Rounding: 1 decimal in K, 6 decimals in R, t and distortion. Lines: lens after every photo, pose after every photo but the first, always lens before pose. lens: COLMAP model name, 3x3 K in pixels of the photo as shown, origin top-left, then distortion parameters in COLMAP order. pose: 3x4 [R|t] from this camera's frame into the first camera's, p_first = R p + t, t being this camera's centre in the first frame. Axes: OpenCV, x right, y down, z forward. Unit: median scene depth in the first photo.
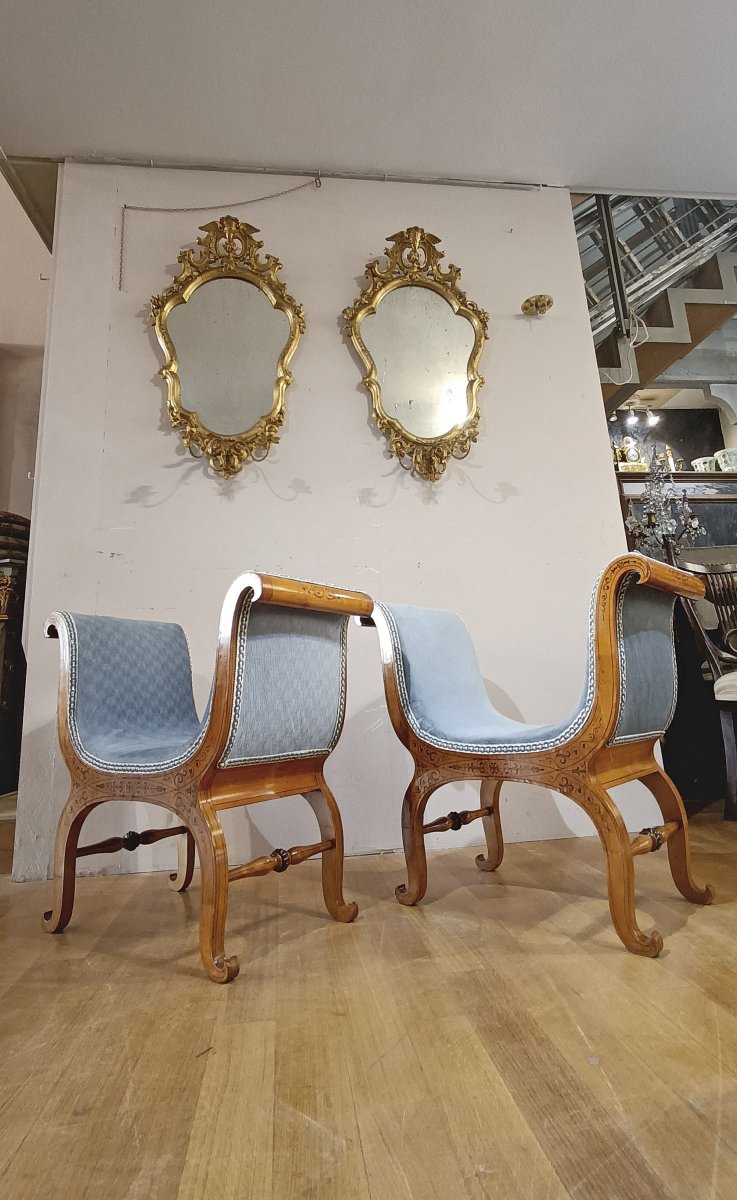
lens RADIAL K [[613.6, 0, 355.3], [0, 613.6, 568.6], [0, 0, 1]] dist [-0.009374, 0.009647]
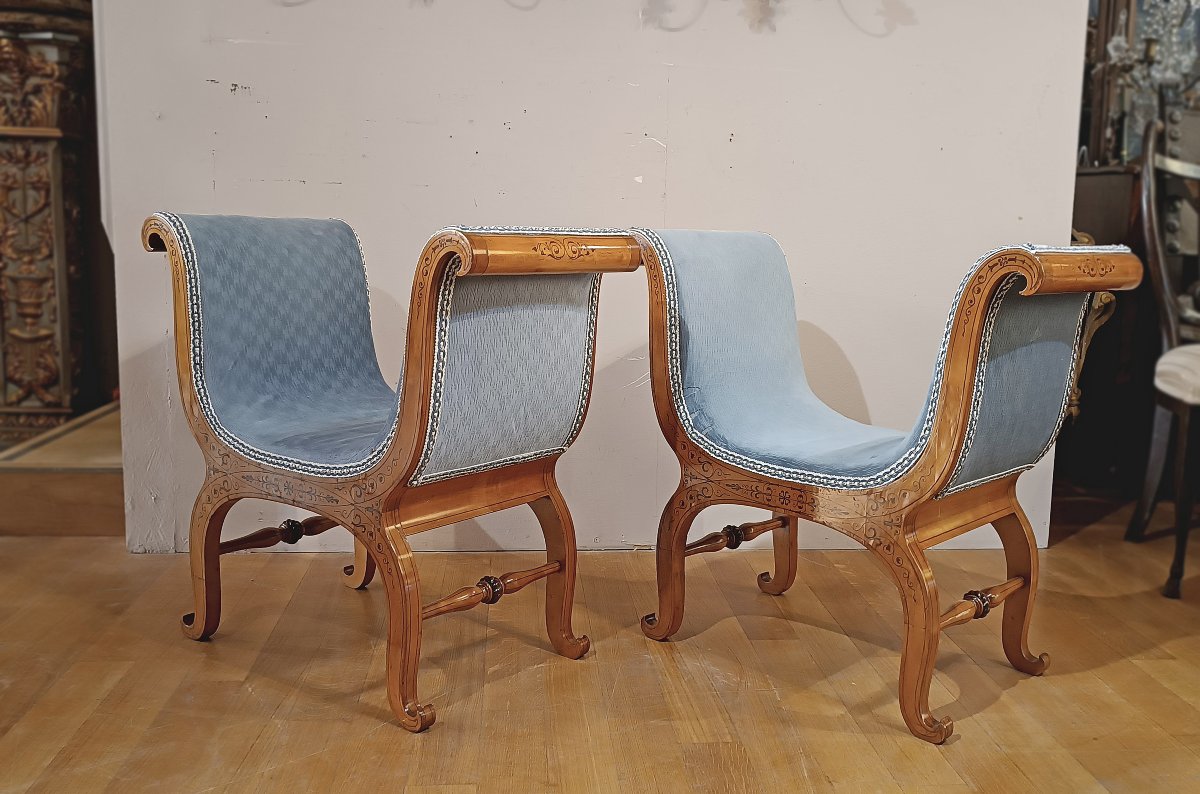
lens RADIAL K [[1049.4, 0, 631.9], [0, 1049.4, 385.4], [0, 0, 1]] dist [0.038437, -0.063214]
pose [[0.997068, 0.076298, 0.005907, 0.025836], [-0.073200, 0.928370, 0.364377, -0.241694], [0.022317, -0.363740, 0.931233, -0.124033]]
